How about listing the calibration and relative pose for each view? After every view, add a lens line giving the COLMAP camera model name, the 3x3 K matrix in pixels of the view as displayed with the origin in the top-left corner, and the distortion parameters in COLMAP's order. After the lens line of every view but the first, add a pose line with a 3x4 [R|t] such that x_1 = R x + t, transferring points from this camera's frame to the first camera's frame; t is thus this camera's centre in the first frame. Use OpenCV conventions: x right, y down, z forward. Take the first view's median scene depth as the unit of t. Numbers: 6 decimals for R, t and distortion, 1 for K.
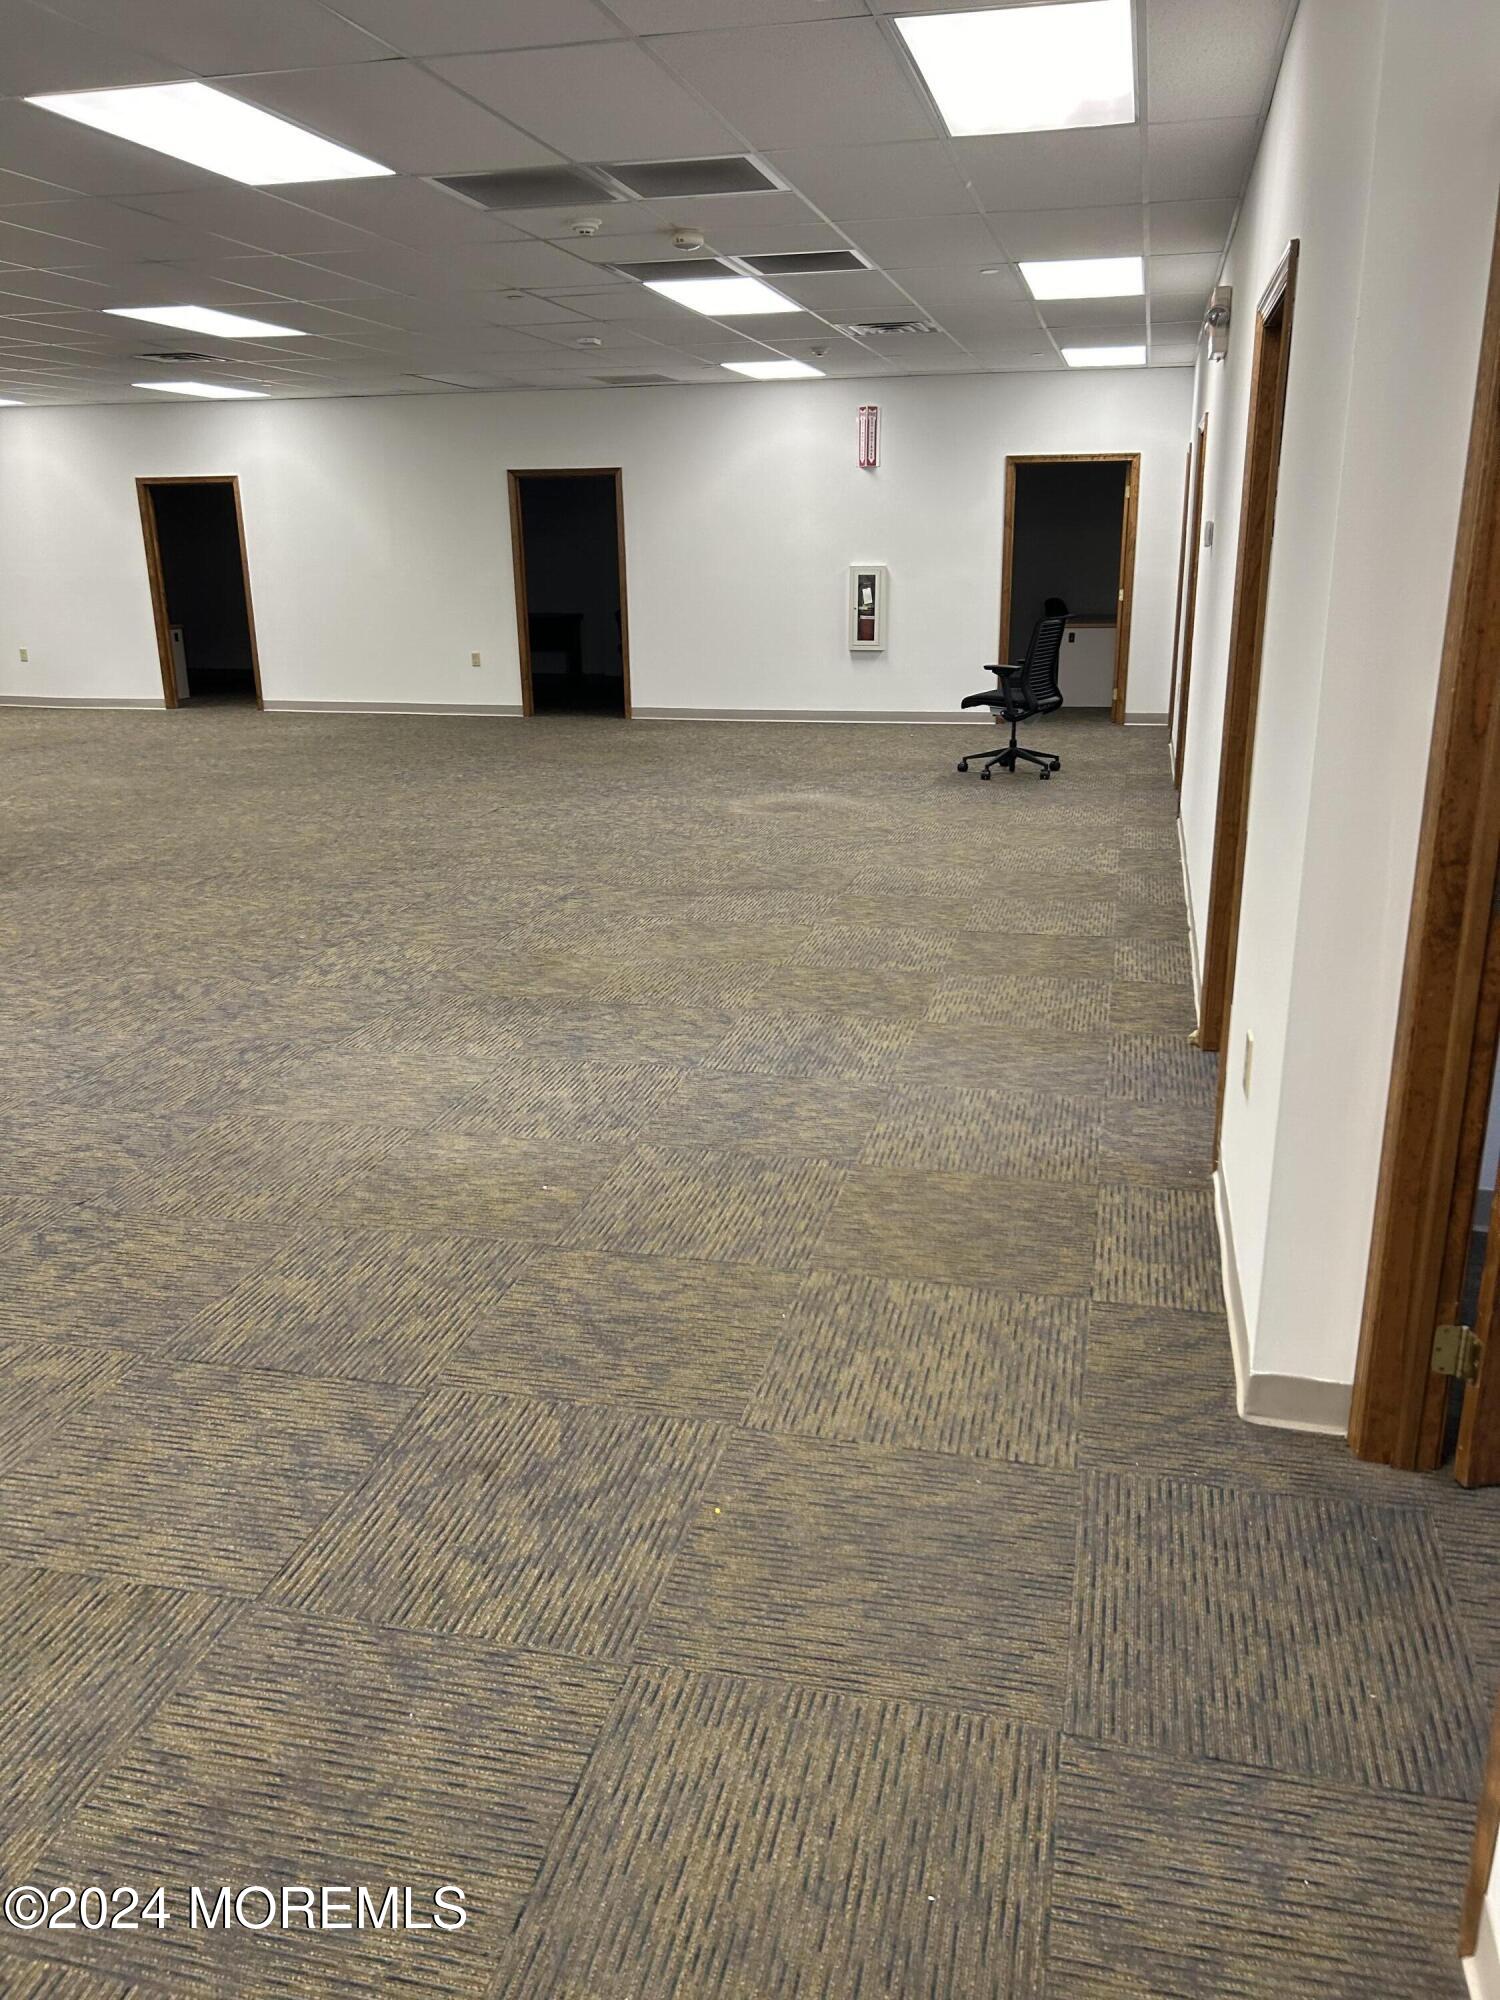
lens RADIAL K [[1506.6, 0, 750.0], [0, 1506.6, 1000.0], [0, 0, 1]] dist [0.083110, -0.087623]
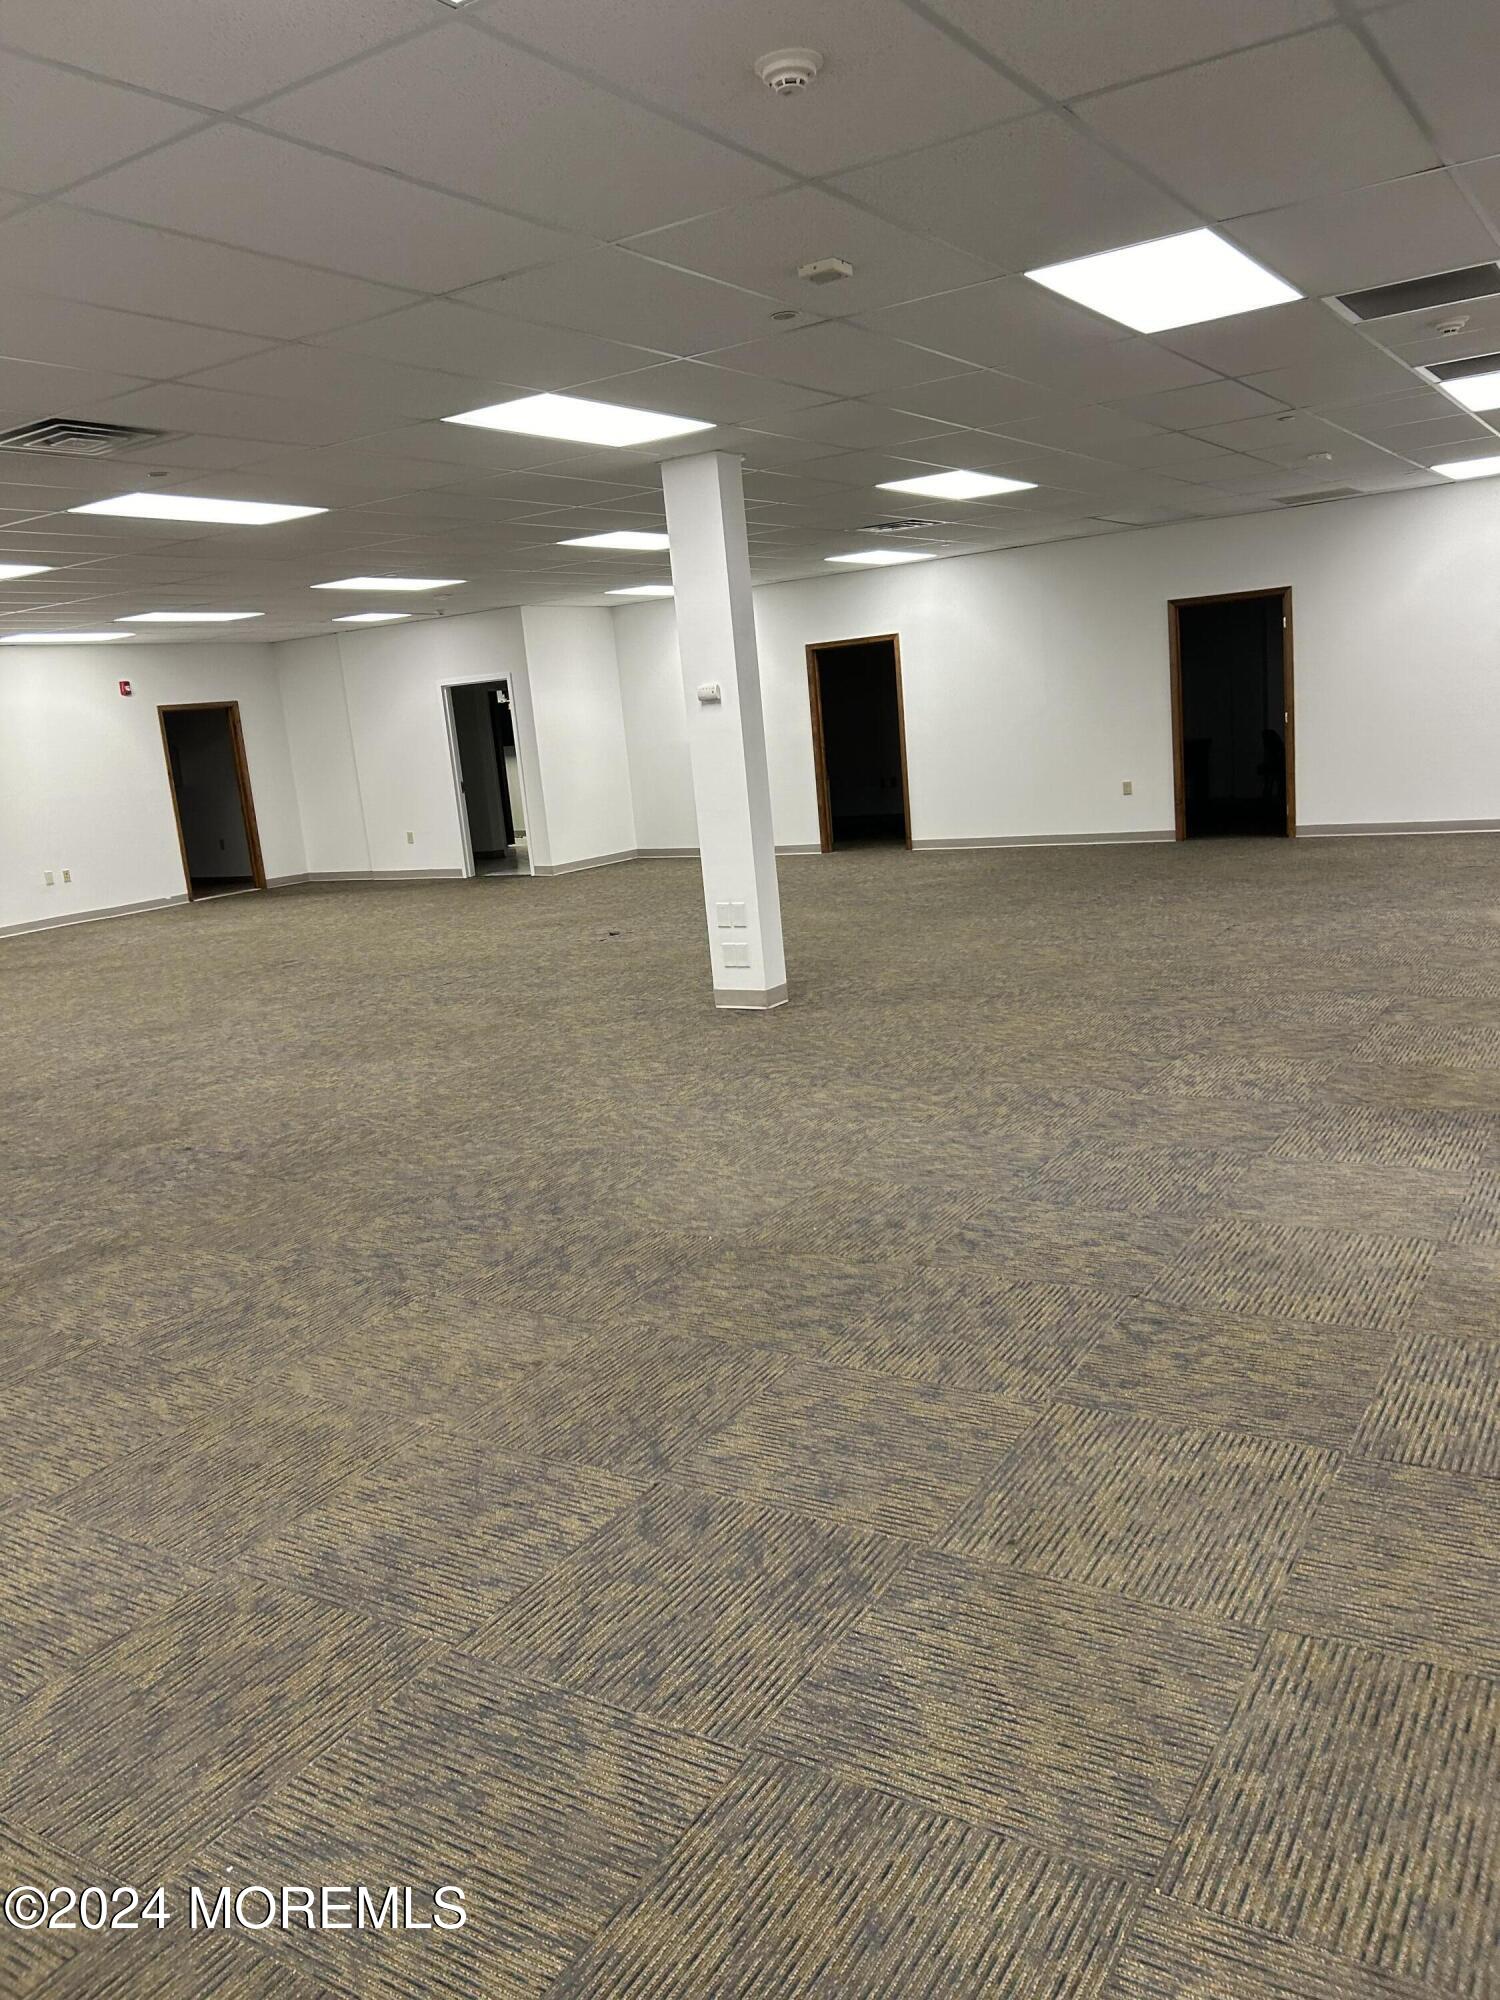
lens RADIAL K [[1510.8, 0, 750.0], [0, 1510.8, 1000.0], [0, 0, 1]] dist [0.074351, -0.094084]
pose [[0.946871, -0.008764, -0.321493, -0.286697], [-0.020804, 0.995866, -0.088421, 0.026409], [0.320939, 0.090411, 0.942775, -0.039903]]
